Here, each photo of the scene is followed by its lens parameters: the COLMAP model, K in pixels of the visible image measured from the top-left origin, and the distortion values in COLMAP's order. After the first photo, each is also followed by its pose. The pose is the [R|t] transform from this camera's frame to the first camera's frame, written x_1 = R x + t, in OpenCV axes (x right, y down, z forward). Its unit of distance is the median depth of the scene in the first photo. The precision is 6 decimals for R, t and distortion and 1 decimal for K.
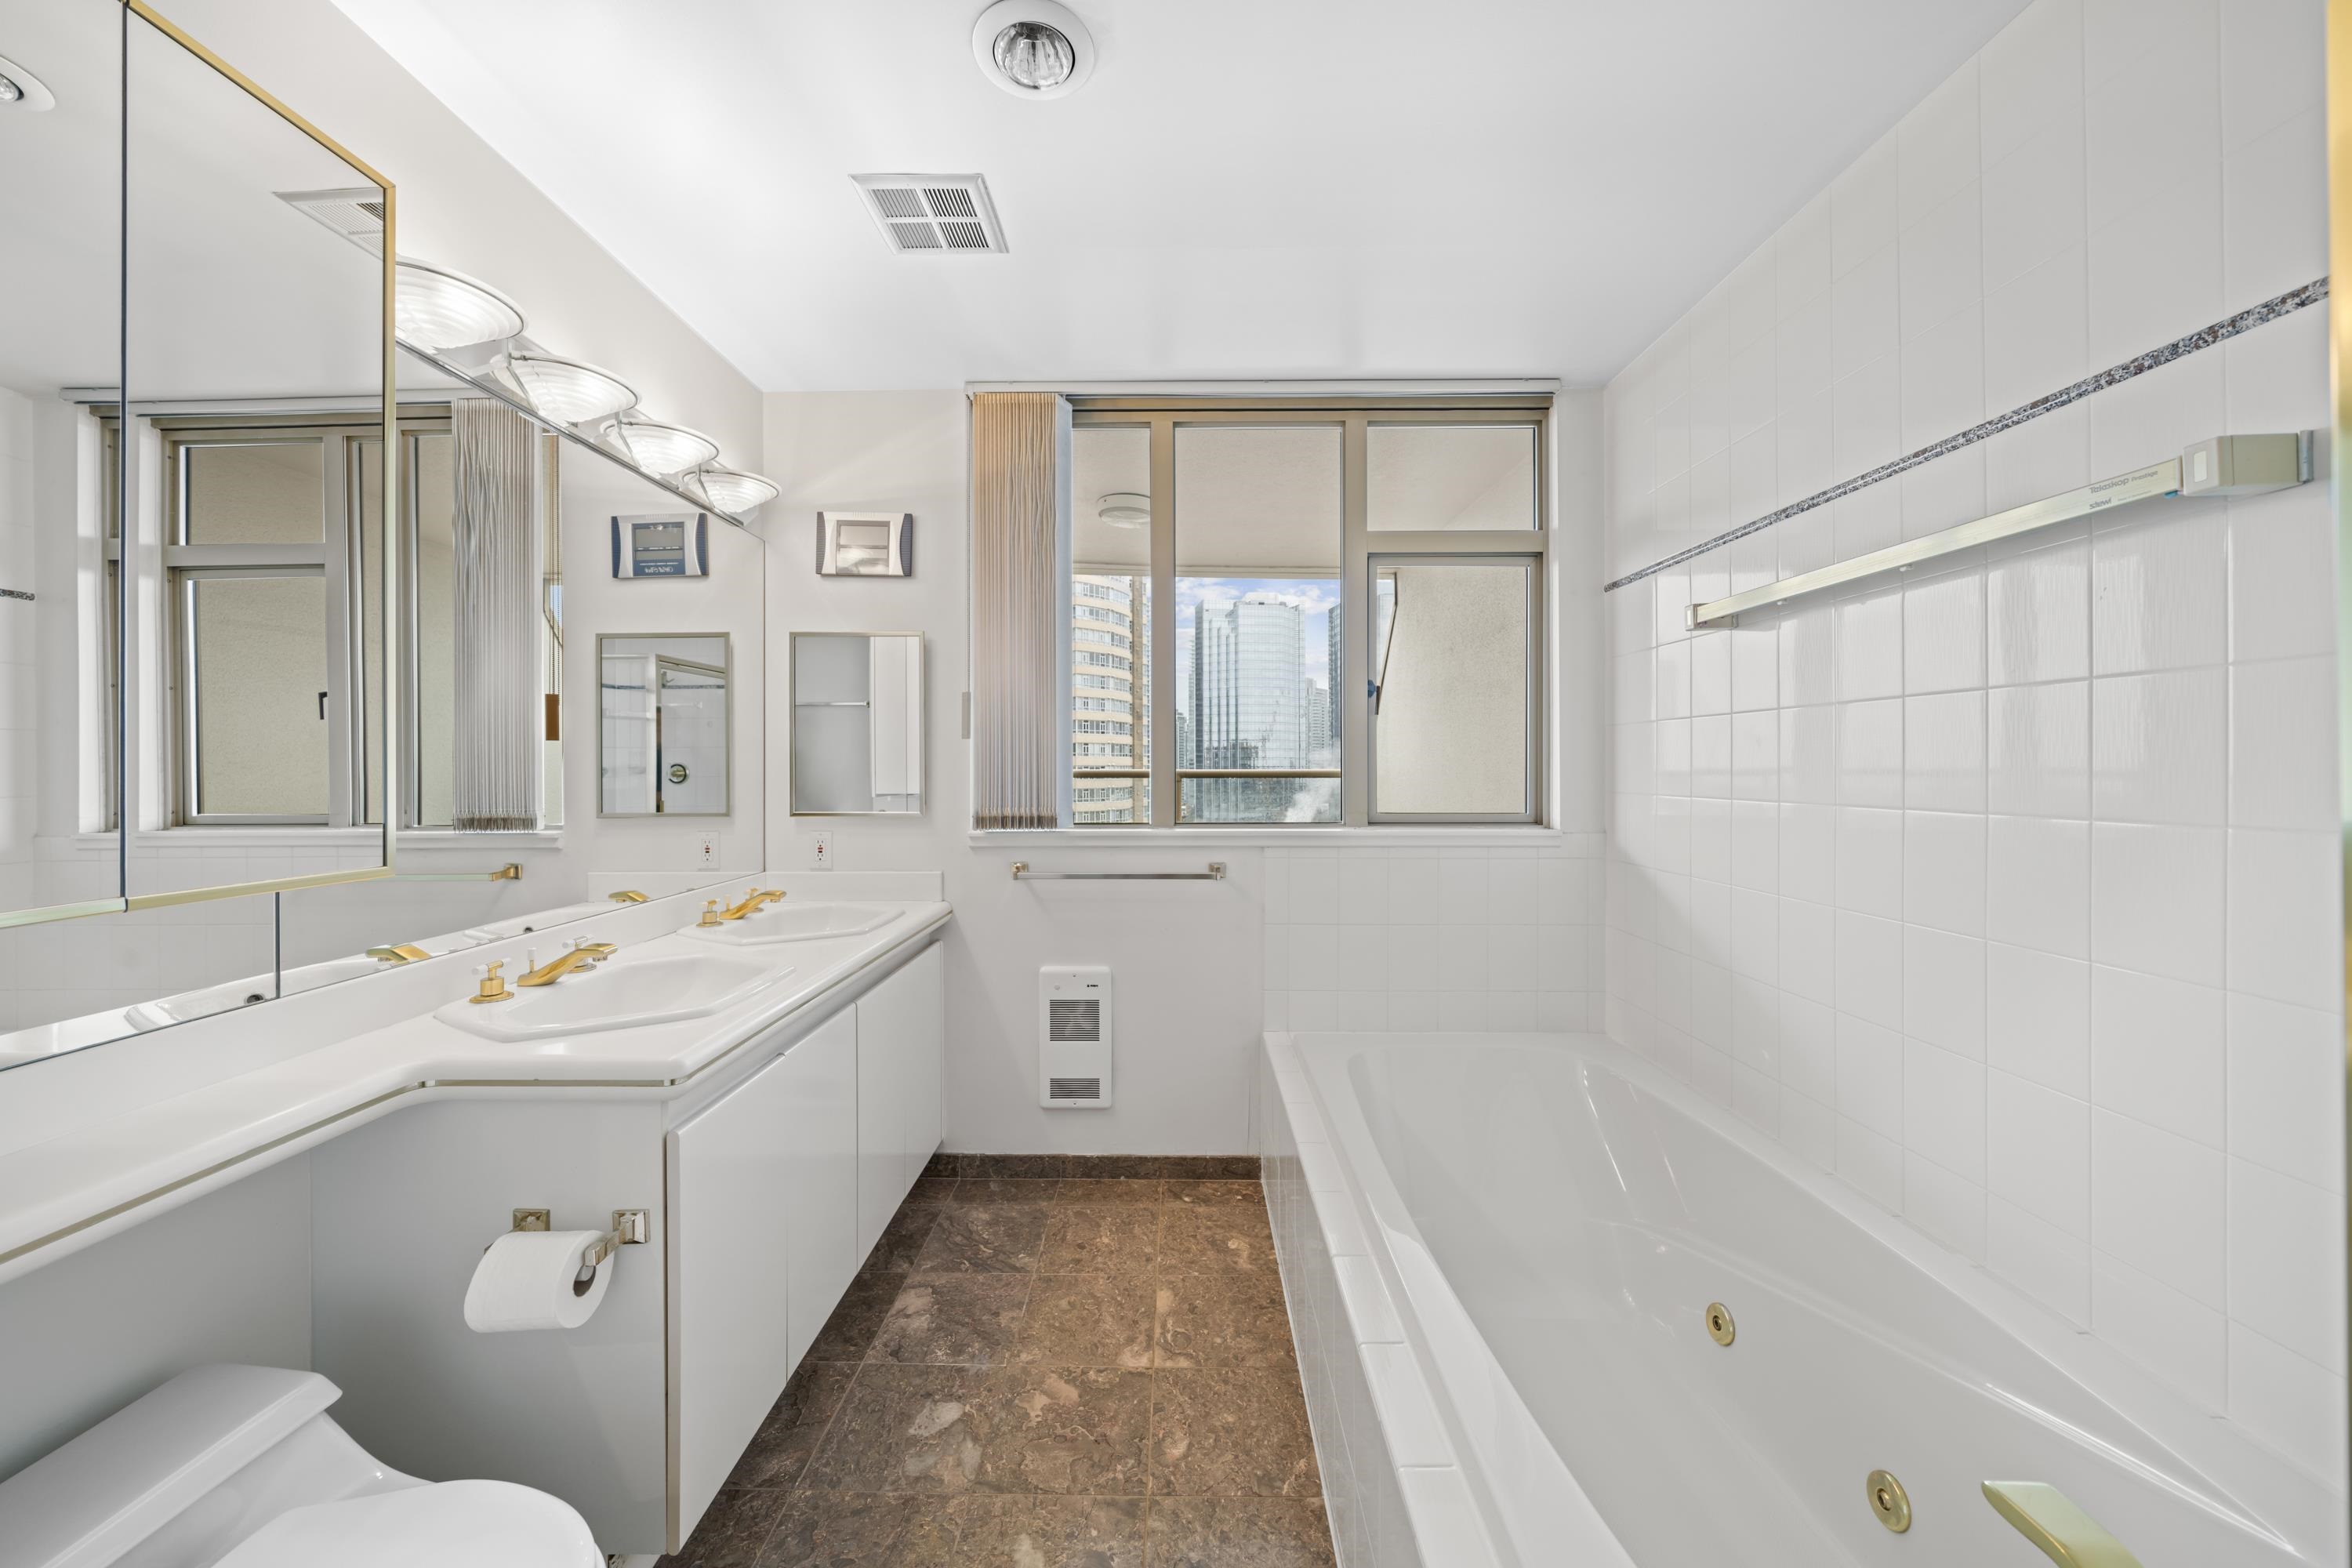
lens RADIAL K [[819.7, 0, 1171.7], [0, 819.7, 761.7], [0, 0, 1]] dist [-0.006372, 0.000376]
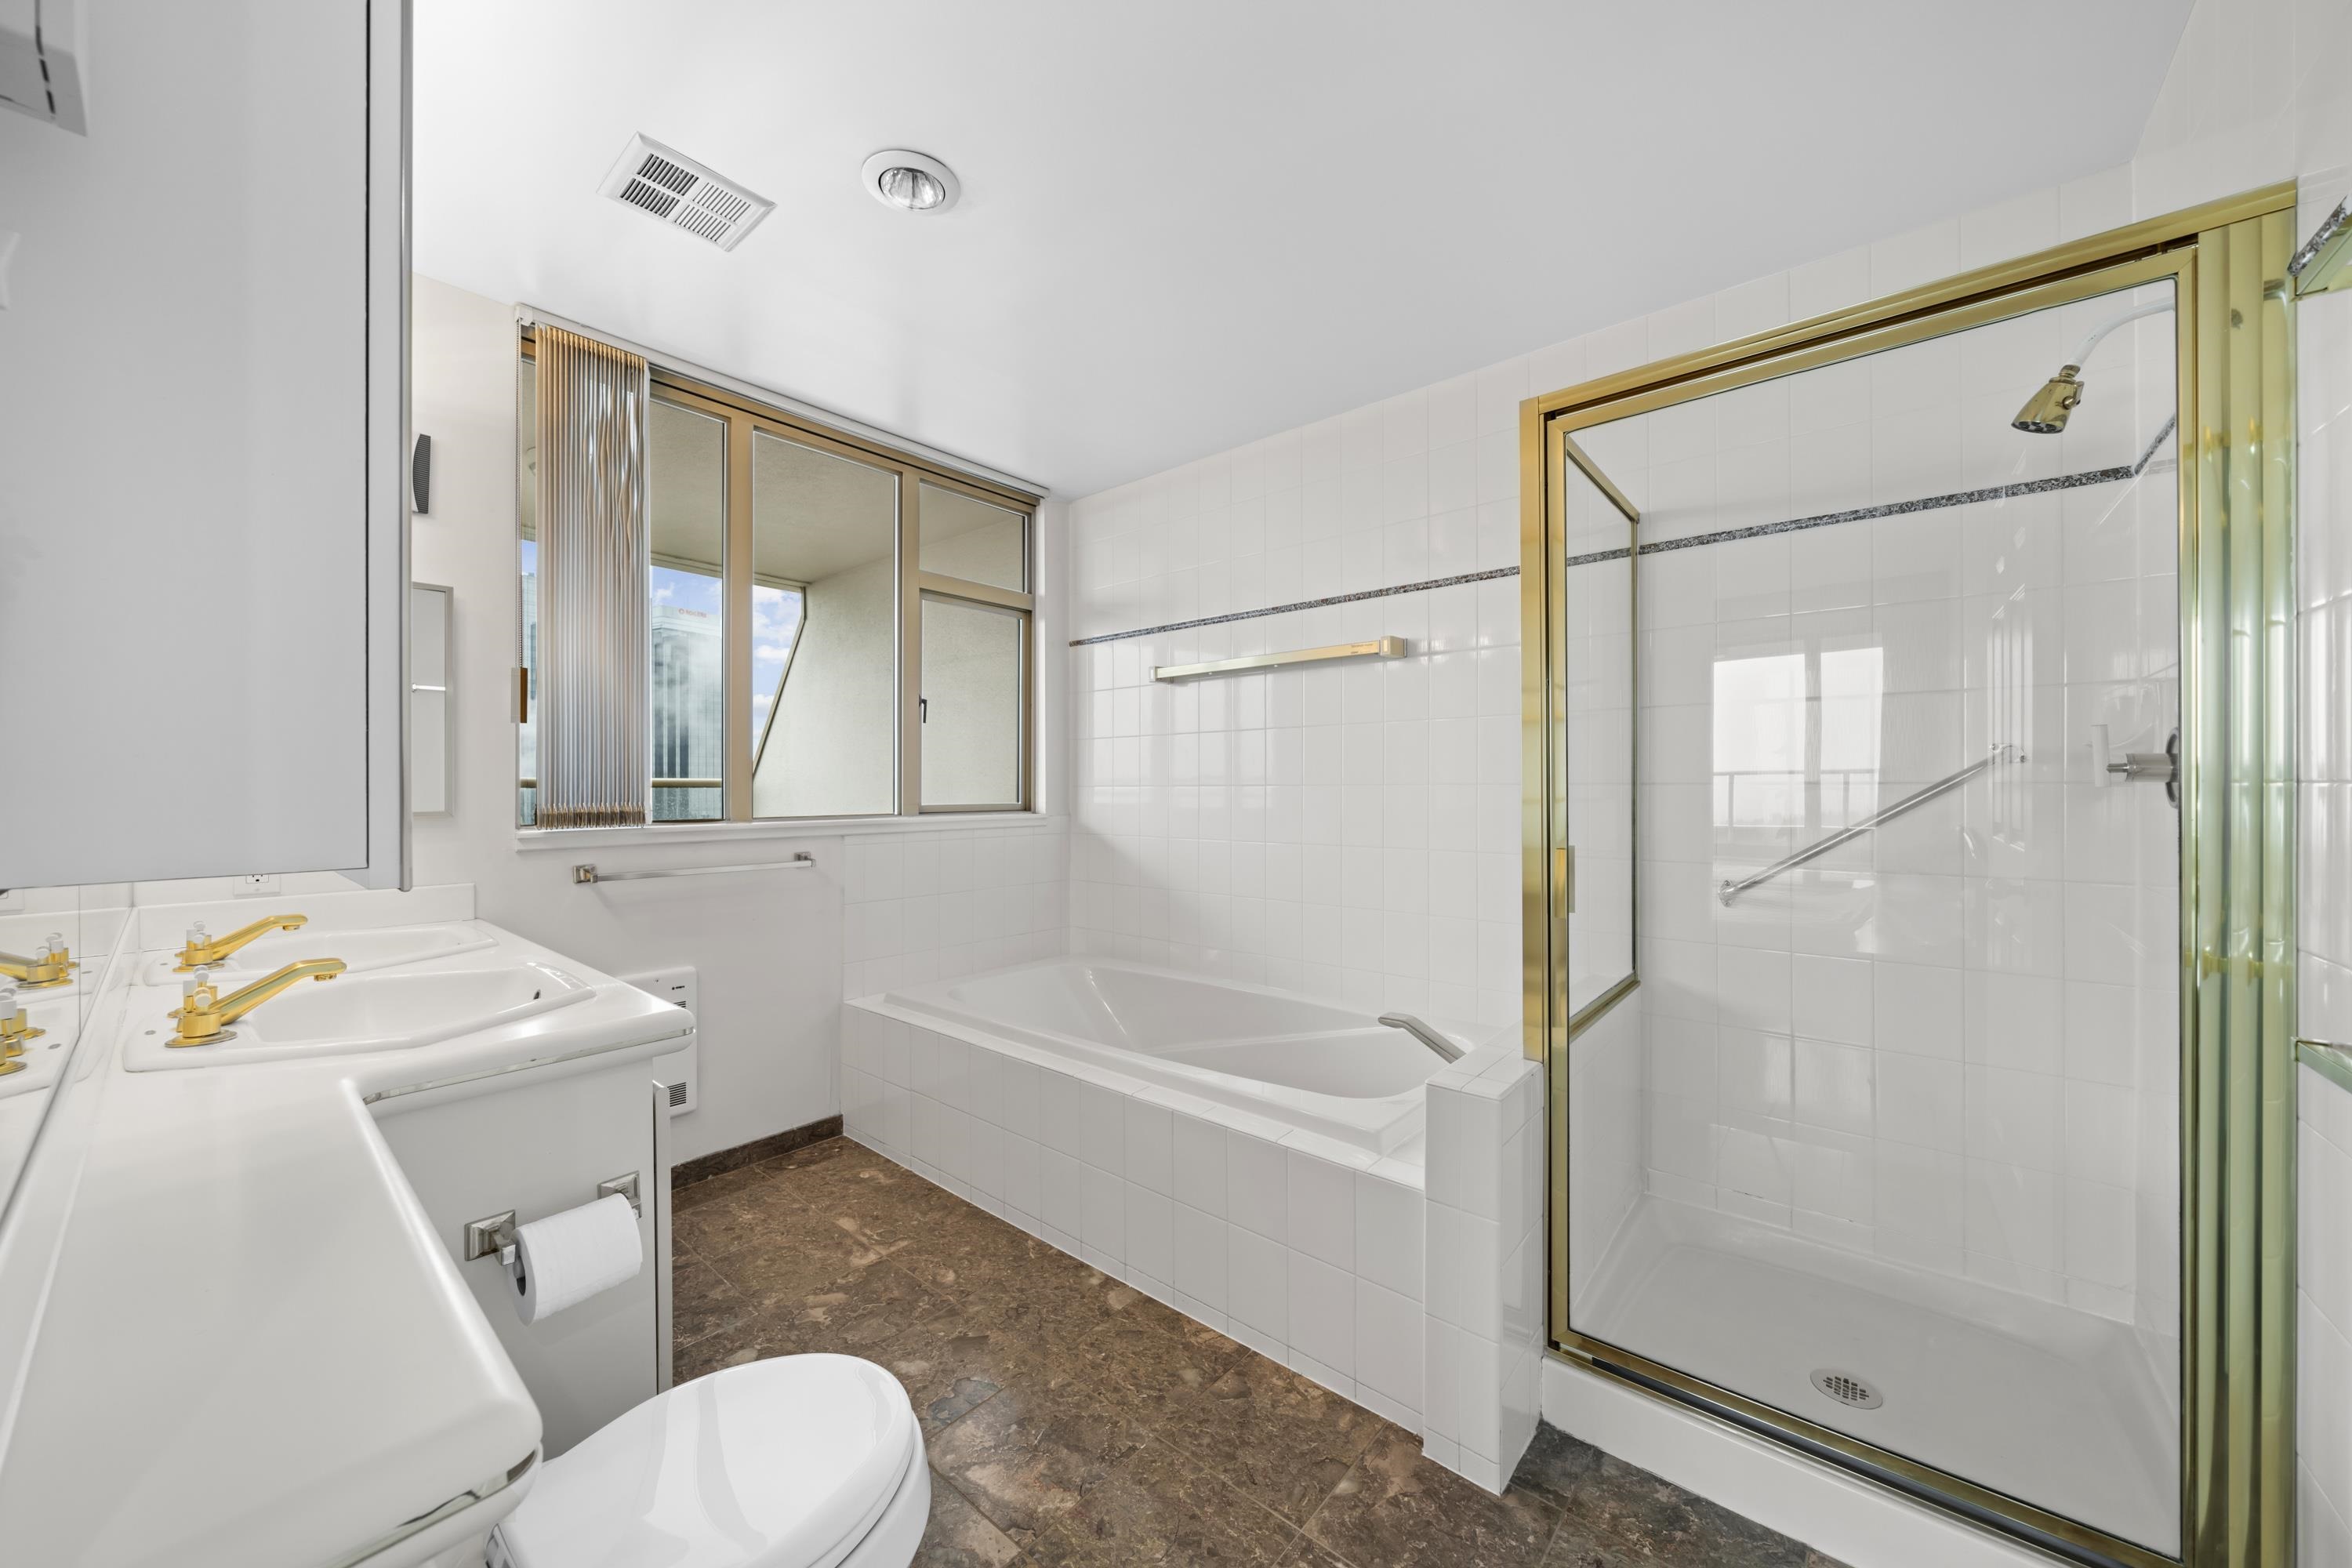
lens RADIAL K [[880.1, 0, 1163.8], [0, 880.1, 788.0], [0, 0, 1]] dist [-0.009933, -0.000031]
pose [[0.629435, 0.002128, 0.777051, -0.697092], [-0.001504, 0.999998, -0.001520, 0.051742], [-0.777052, -0.000212, 0.629436, -0.117232]]
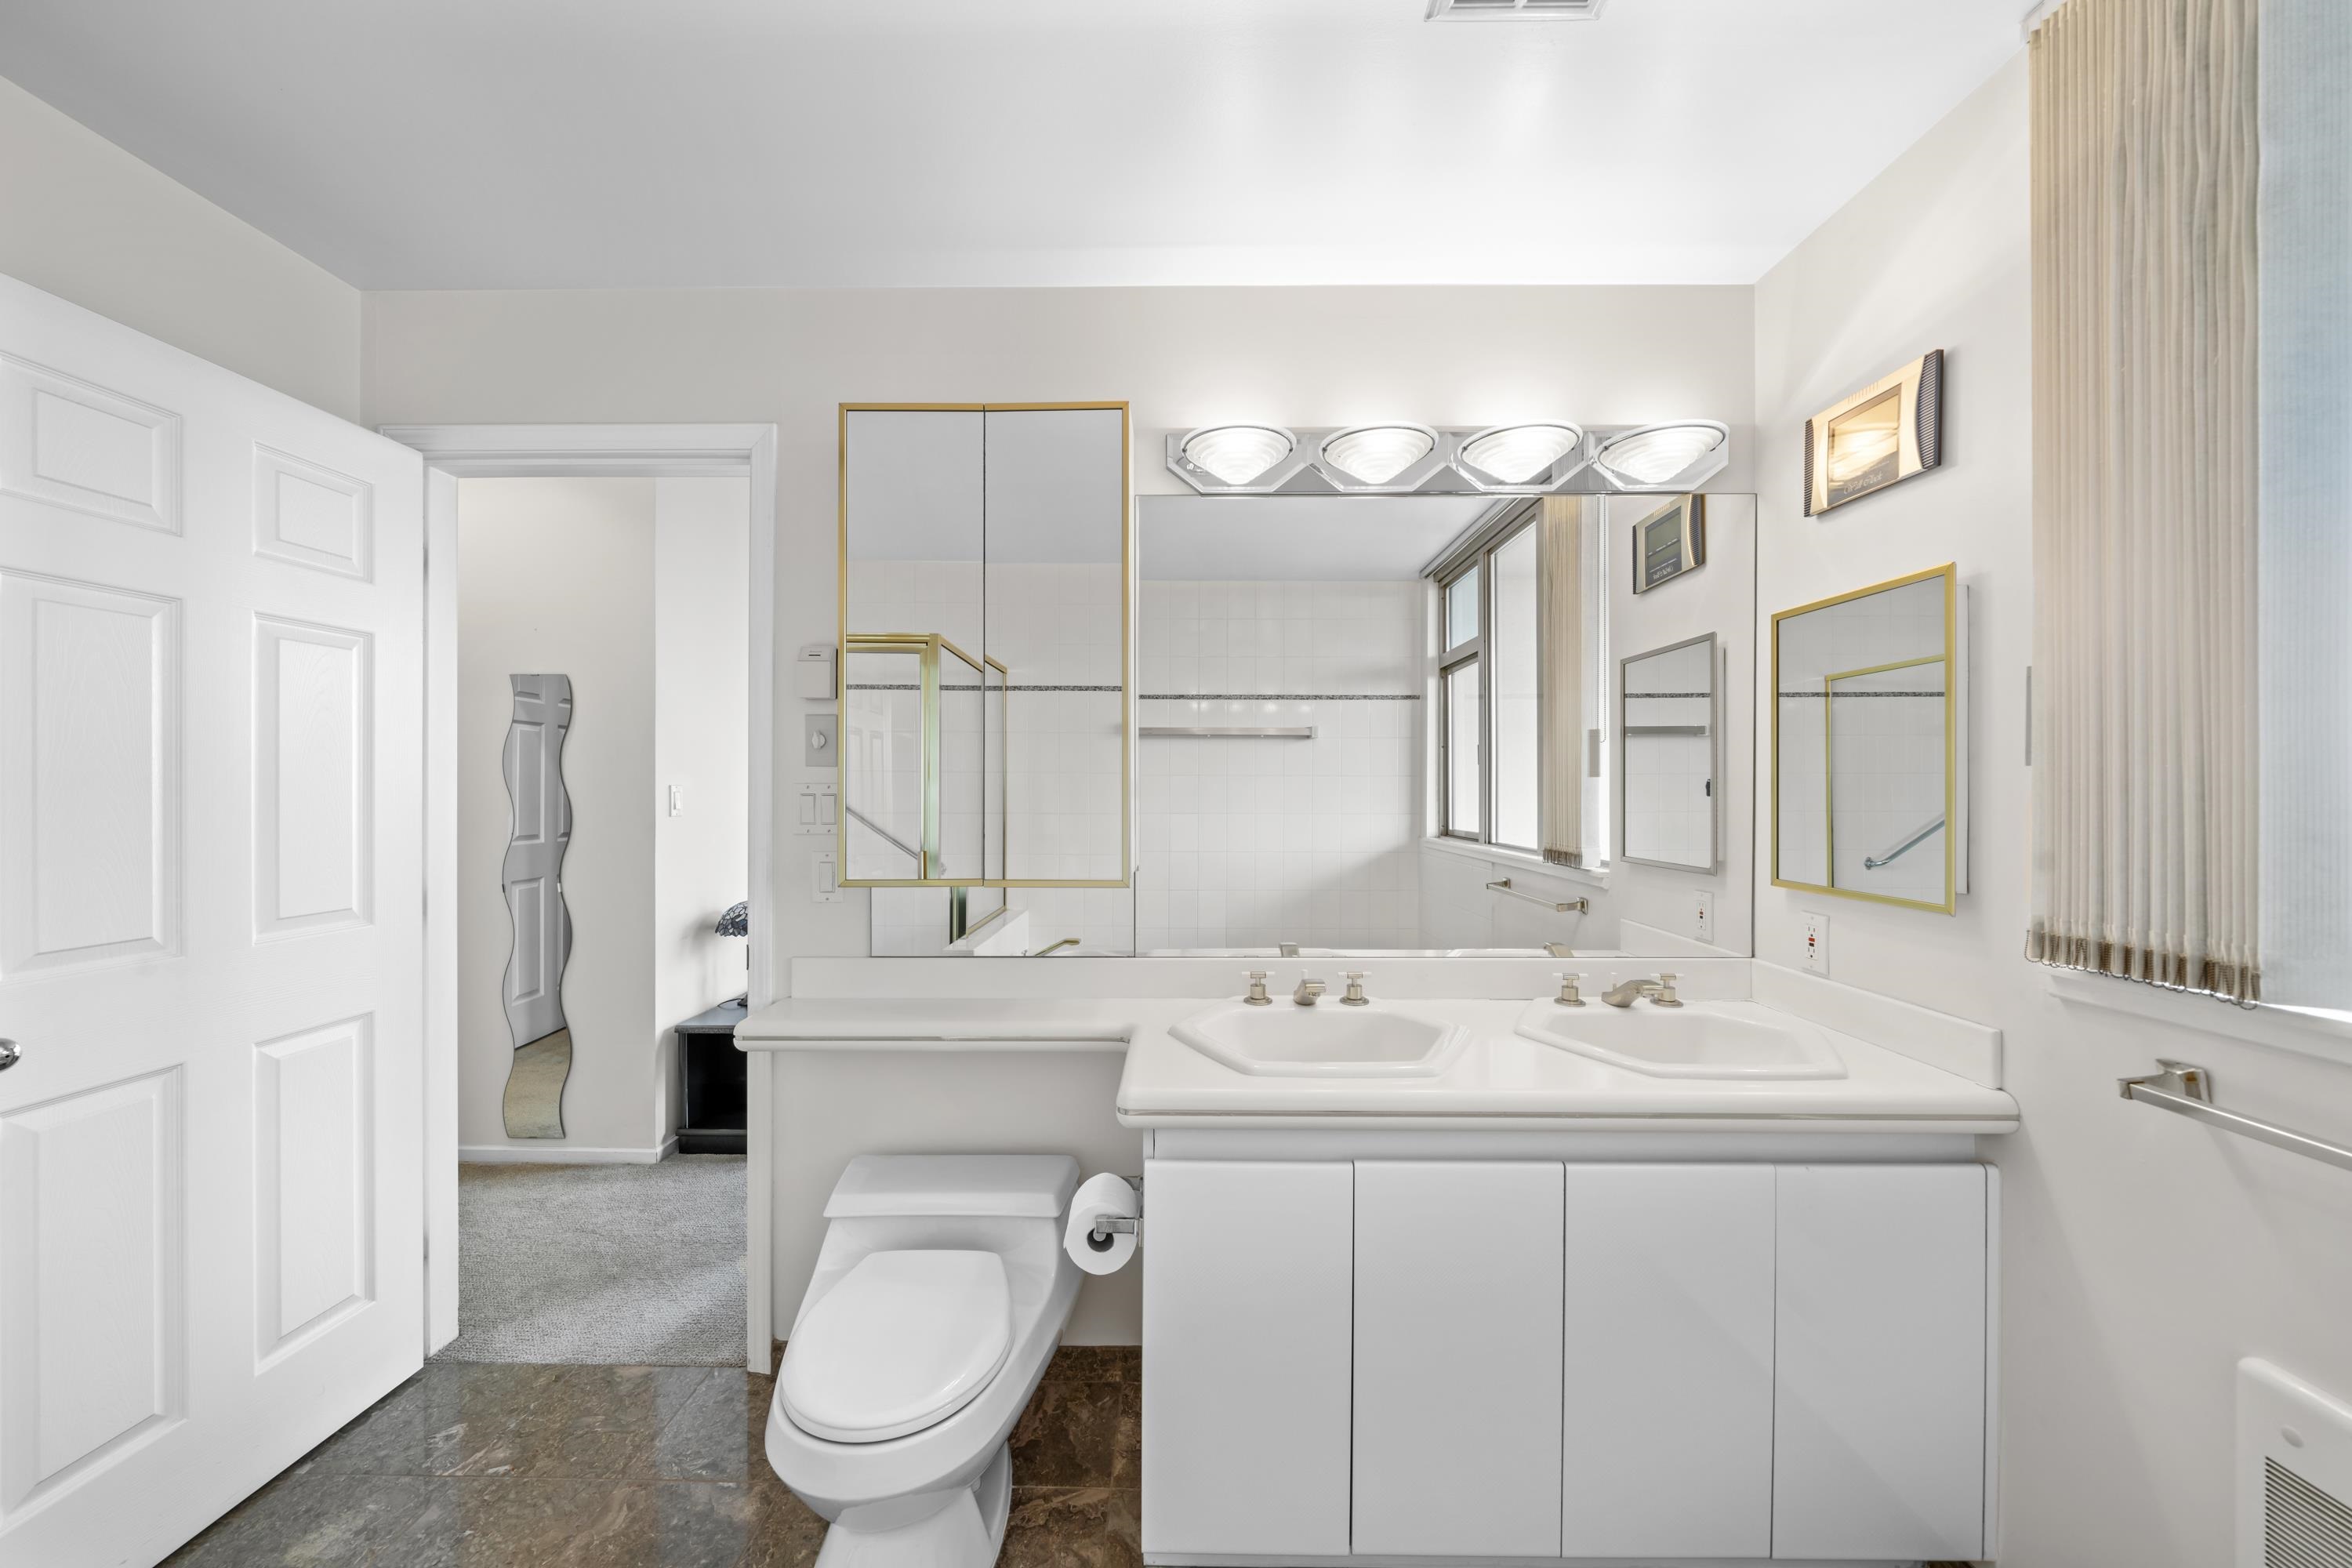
lens RADIAL K [[819.7, 0, 1166.2], [0, 819.7, 790.4], [0, 0, 1]] dist [-0.006372, 0.000376]
pose [[-0.010280, 0.004902, -0.999935, 0.293495], [0.005295, 0.999974, 0.004847, -0.023782], [0.999933, -0.005245, -0.010306, 0.655827]]
